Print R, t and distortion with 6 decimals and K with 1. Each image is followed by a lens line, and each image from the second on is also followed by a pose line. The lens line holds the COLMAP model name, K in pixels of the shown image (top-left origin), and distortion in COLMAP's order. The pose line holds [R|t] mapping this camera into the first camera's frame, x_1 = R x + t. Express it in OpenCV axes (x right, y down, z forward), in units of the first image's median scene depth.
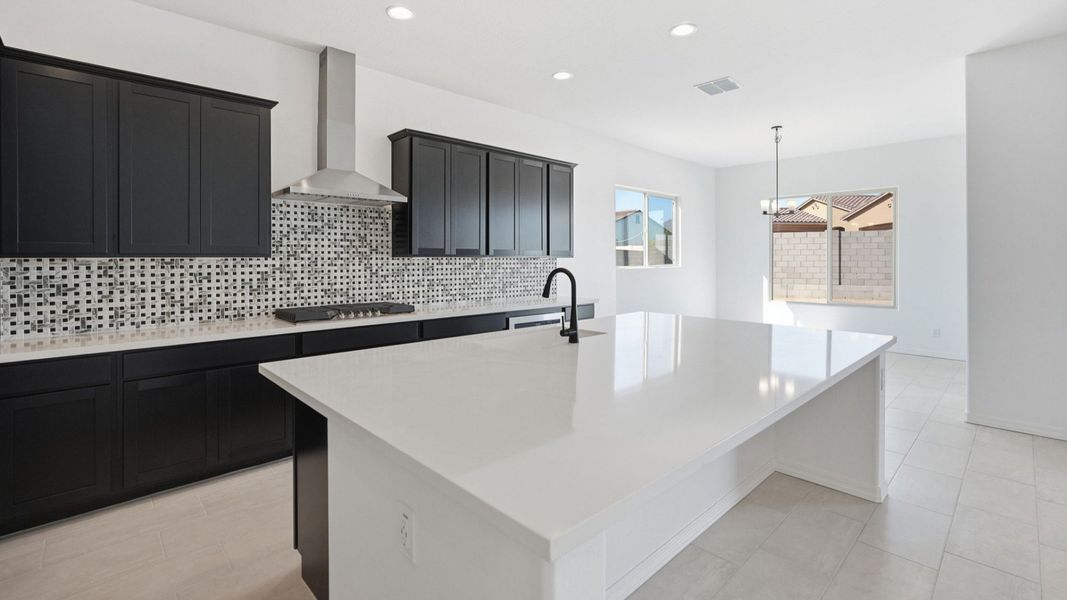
lens RADIAL K [[466.8, 0, 544.7], [0, 466.8, 254.8], [0, 0, 1]] dist [-0.007612, 0.002065]
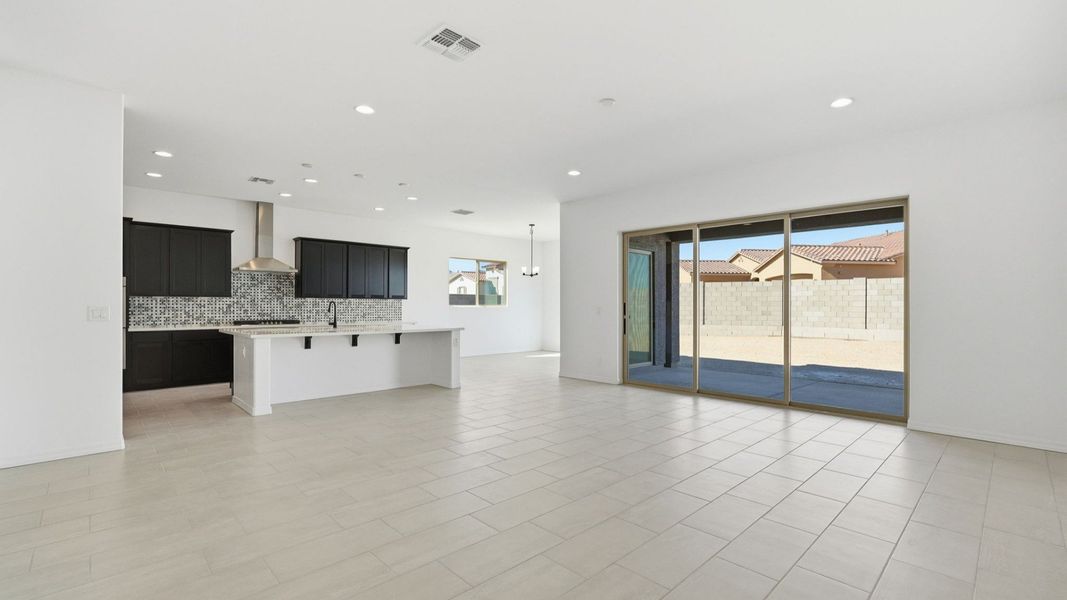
lens RADIAL K [[466.8, 0, 547.7], [0, 466.8, 301.3], [0, 0, 1]] dist [-0.007612, 0.002065]
pose [[0.999898, 0.003681, 0.013822, 0.894836], [-0.003654, 0.999991, -0.001966, 0.022483], [-0.013829, 0.001916, 0.999903, -1.254263]]
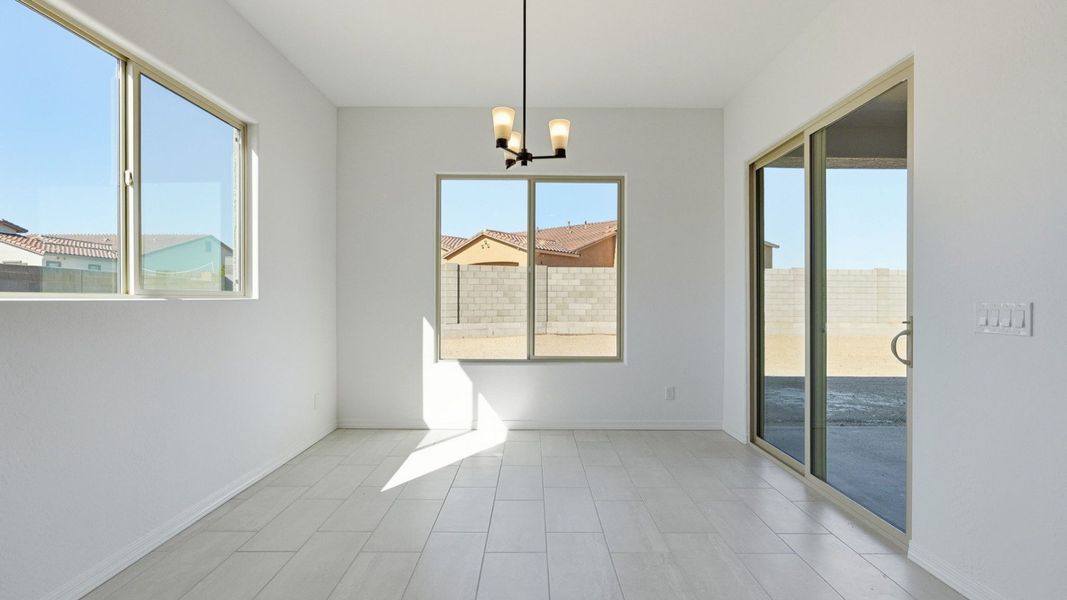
lens RADIAL K [[466.8, 0, 535.8], [0, 466.8, 295.1], [0, 0, 1]] dist [-0.007612, 0.002065]
pose [[0.693337, 0.007306, 0.720577, 0.378999], [-0.008155, 0.999964, -0.002291, 0.048034], [-0.720568, -0.004288, 0.693372, 1.213444]]
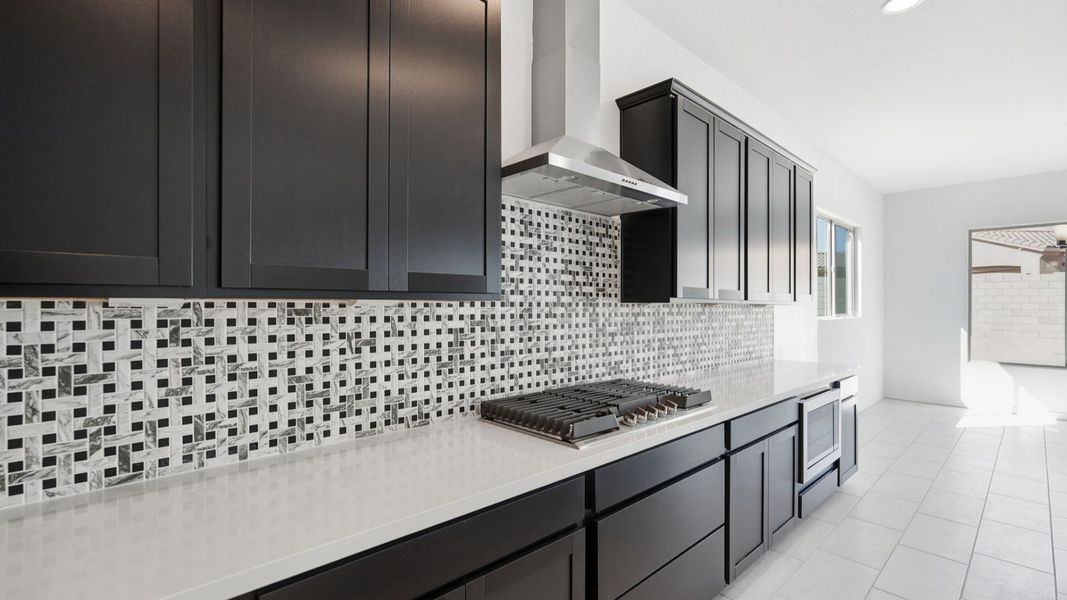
lens RADIAL K [[466.8, 0, 544.9], [0, 466.8, 302.0], [0, 0, 1]] dist [-0.007612, 0.002065]
pose [[0.999842, 0.008495, -0.015624, -0.497705], [-0.008433, 0.999956, 0.004046, 0.003452], [0.015658, -0.003914, 0.999870, 0.480873]]
